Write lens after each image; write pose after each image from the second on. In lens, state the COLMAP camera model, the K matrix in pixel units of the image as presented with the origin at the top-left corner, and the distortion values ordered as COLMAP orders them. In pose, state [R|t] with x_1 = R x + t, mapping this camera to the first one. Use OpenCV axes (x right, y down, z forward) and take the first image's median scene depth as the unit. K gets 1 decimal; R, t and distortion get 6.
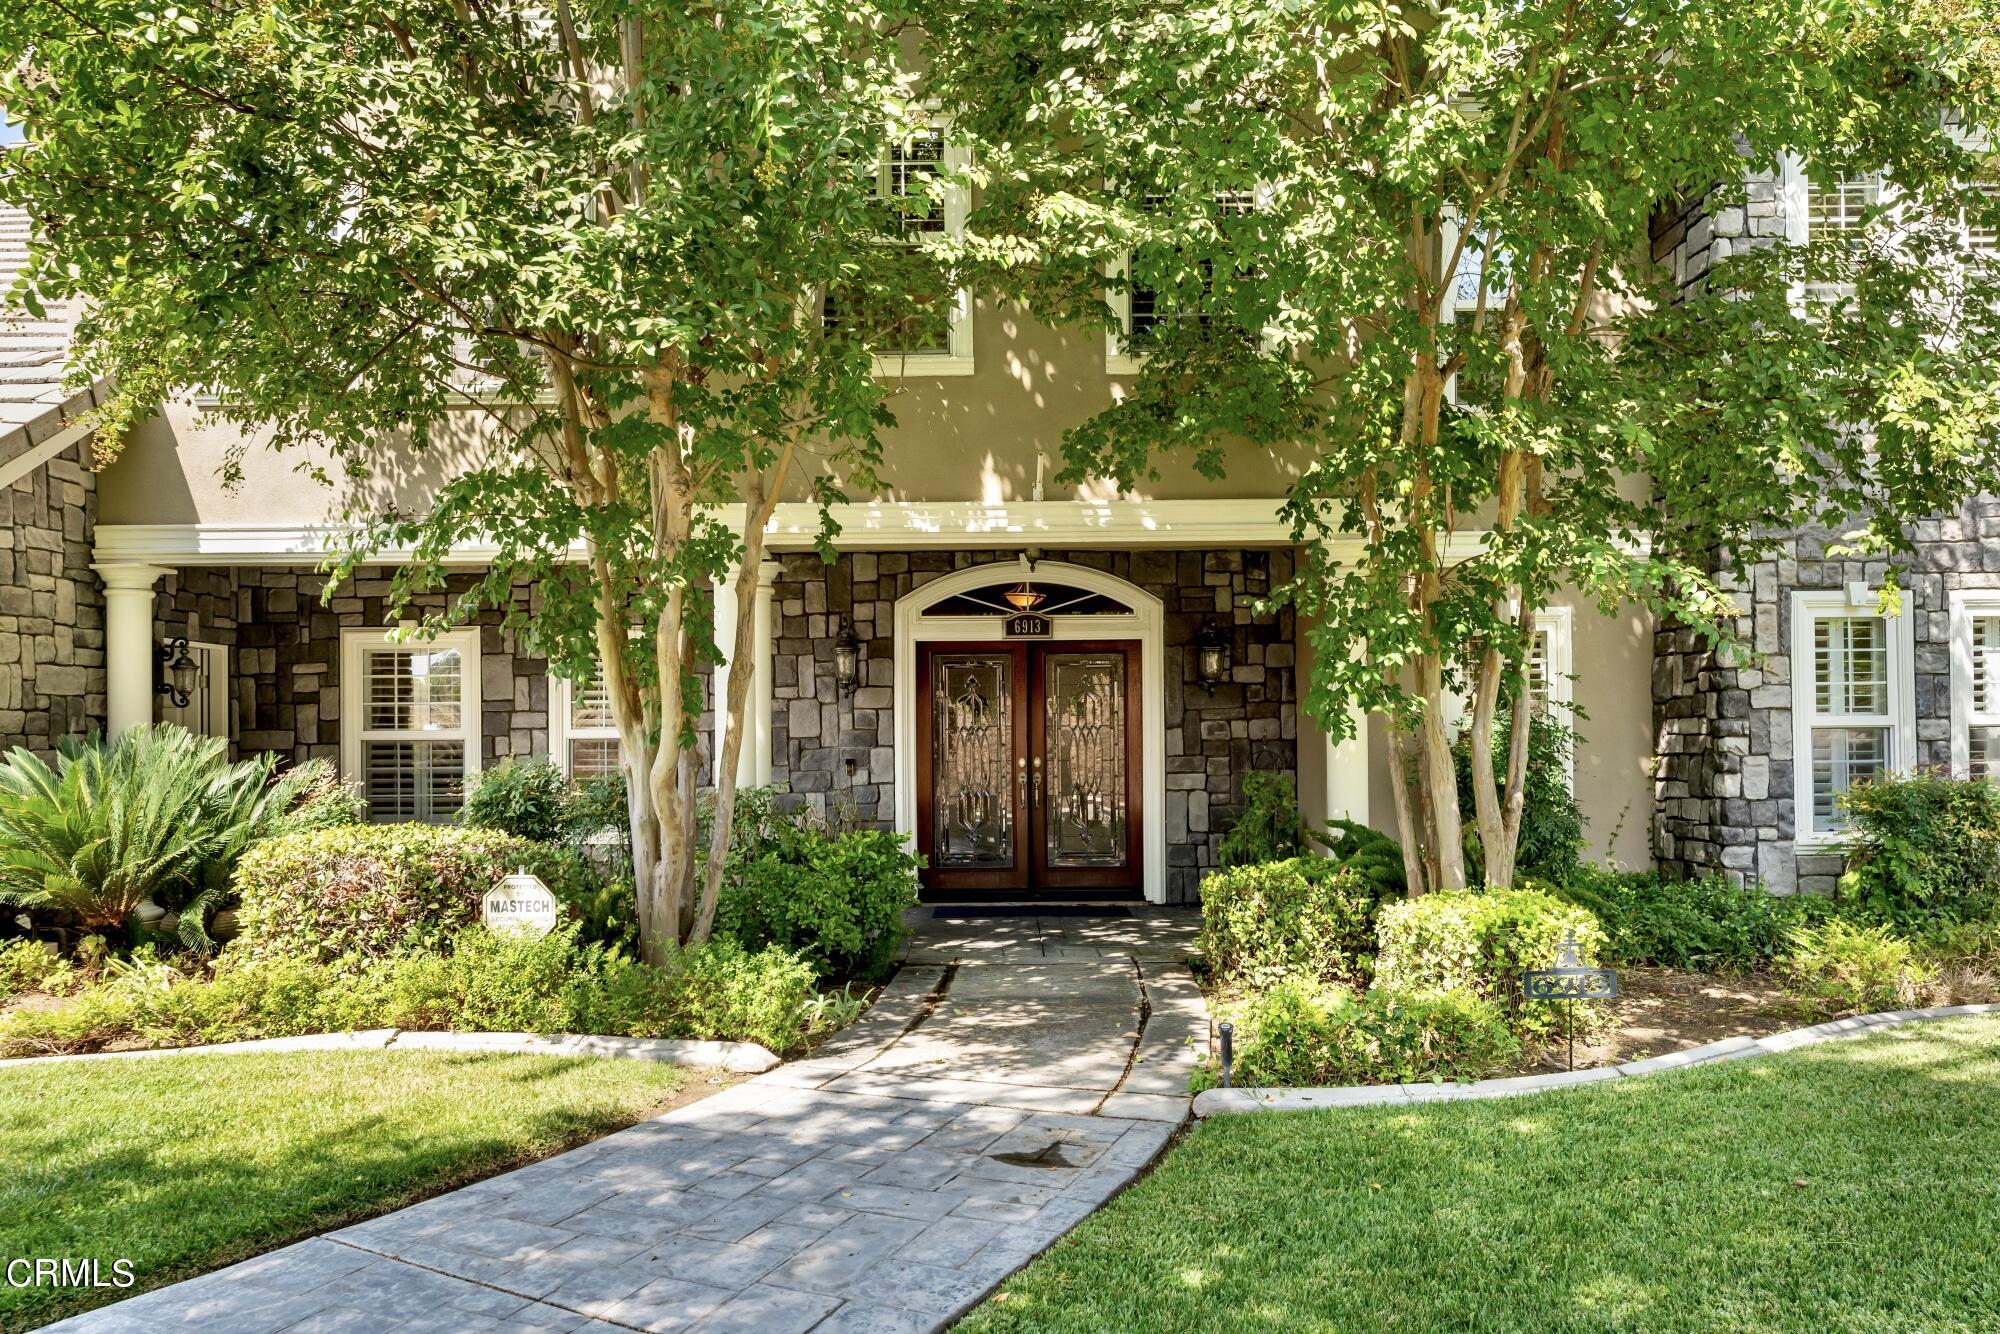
lens RADIAL K [[1343.4, 0, 1007.7], [0, 1343.4, 683.0], [0, 0, 1]] dist [0.000146, -0.000012]
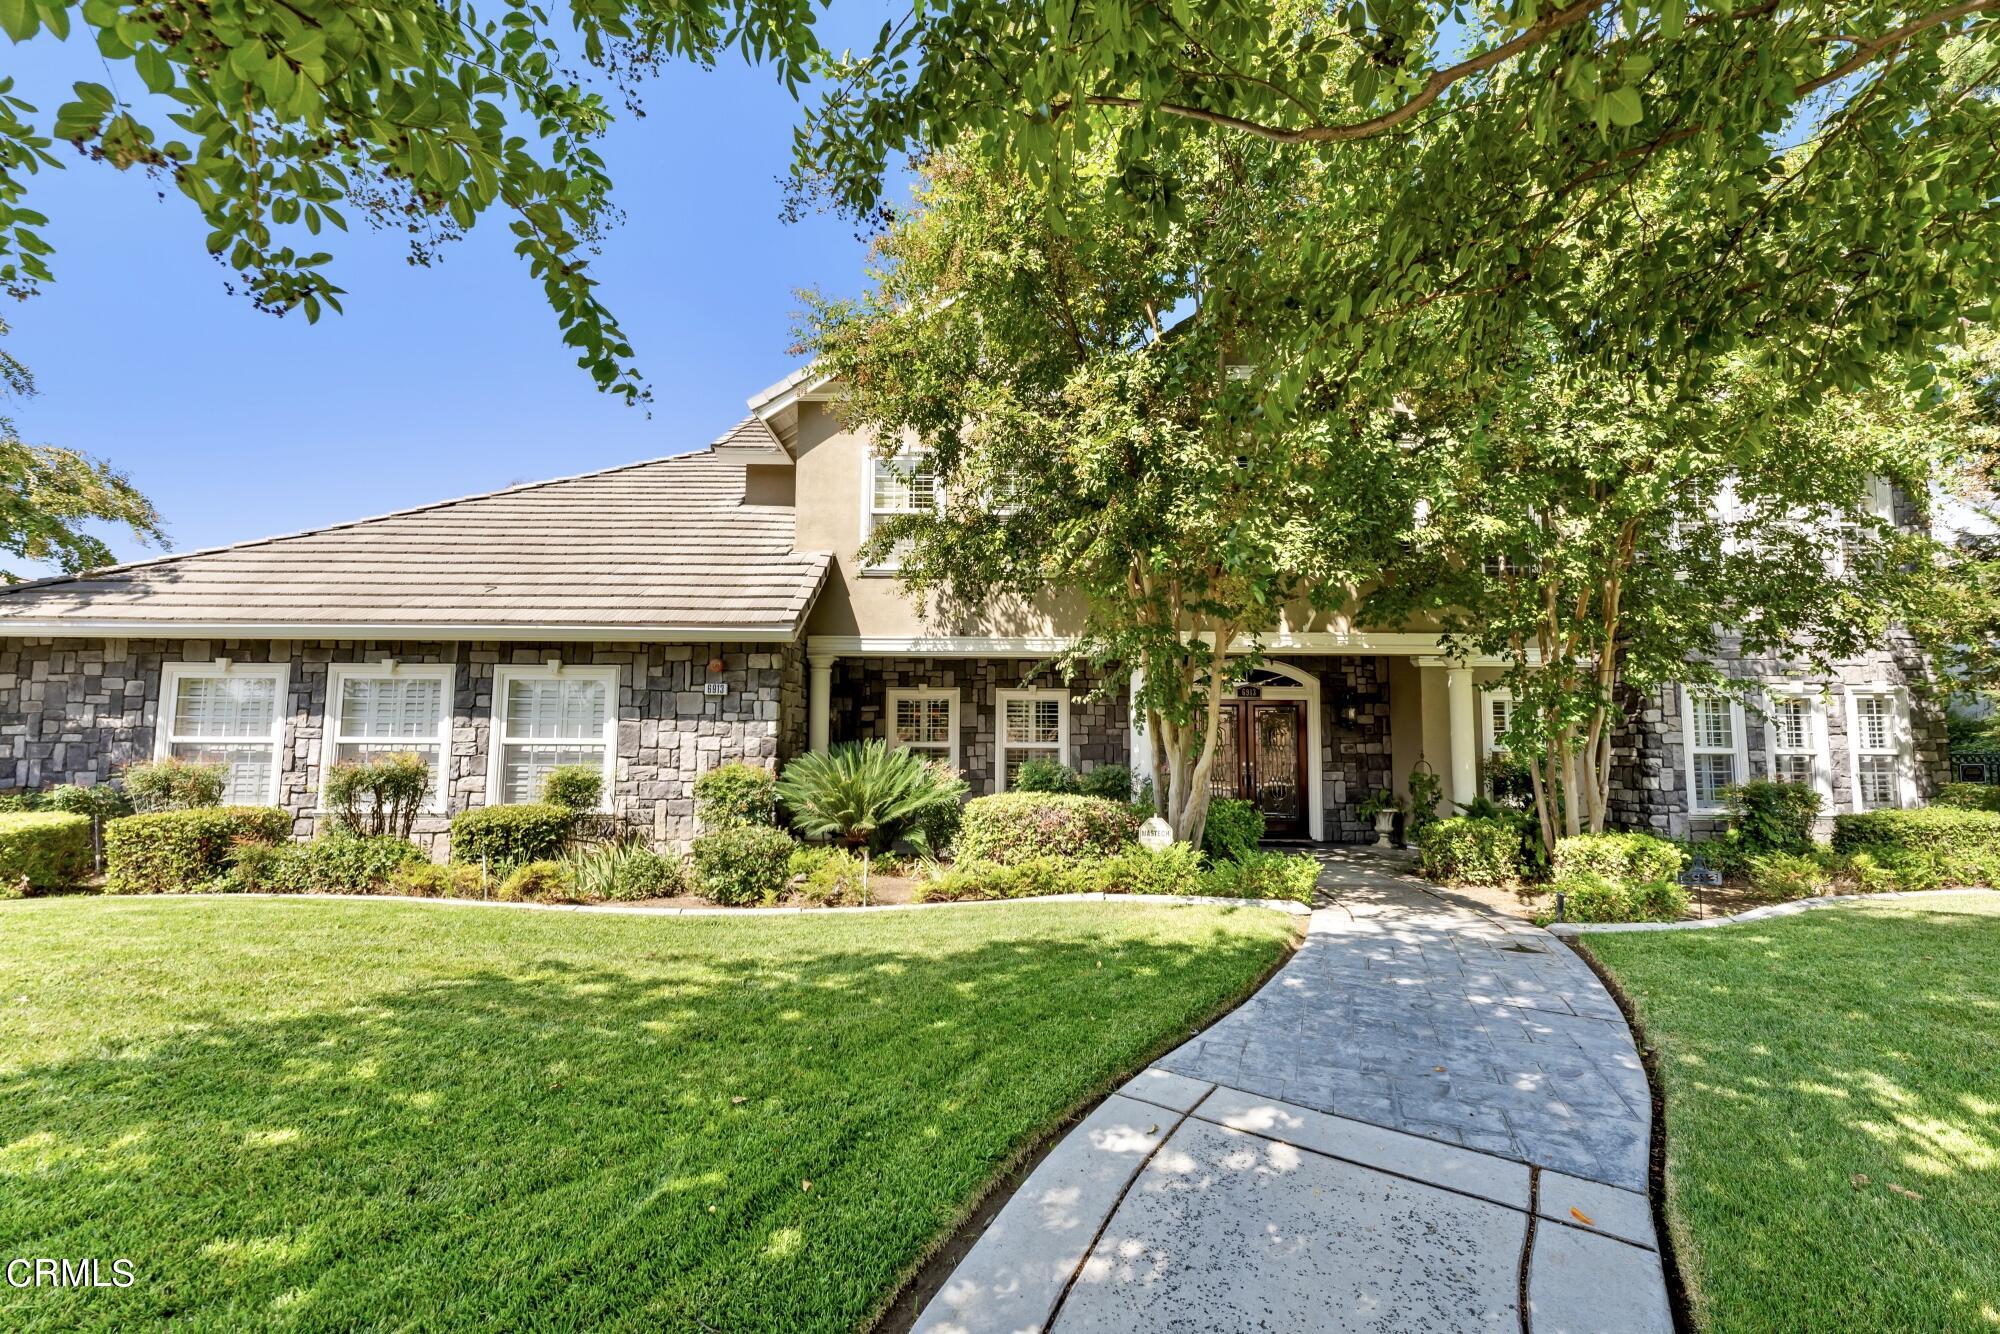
lens RADIAL K [[811.5, 0, 986.2], [0, 811.5, 646.5], [0, 0, 1]] dist [0.002755, 0.000278]
pose [[0.999855, 0.016838, 0.002453, -0.431244], [-0.016588, 0.996664, -0.079916, -0.010520], [-0.003791, 0.079863, 0.996799, -0.181701]]
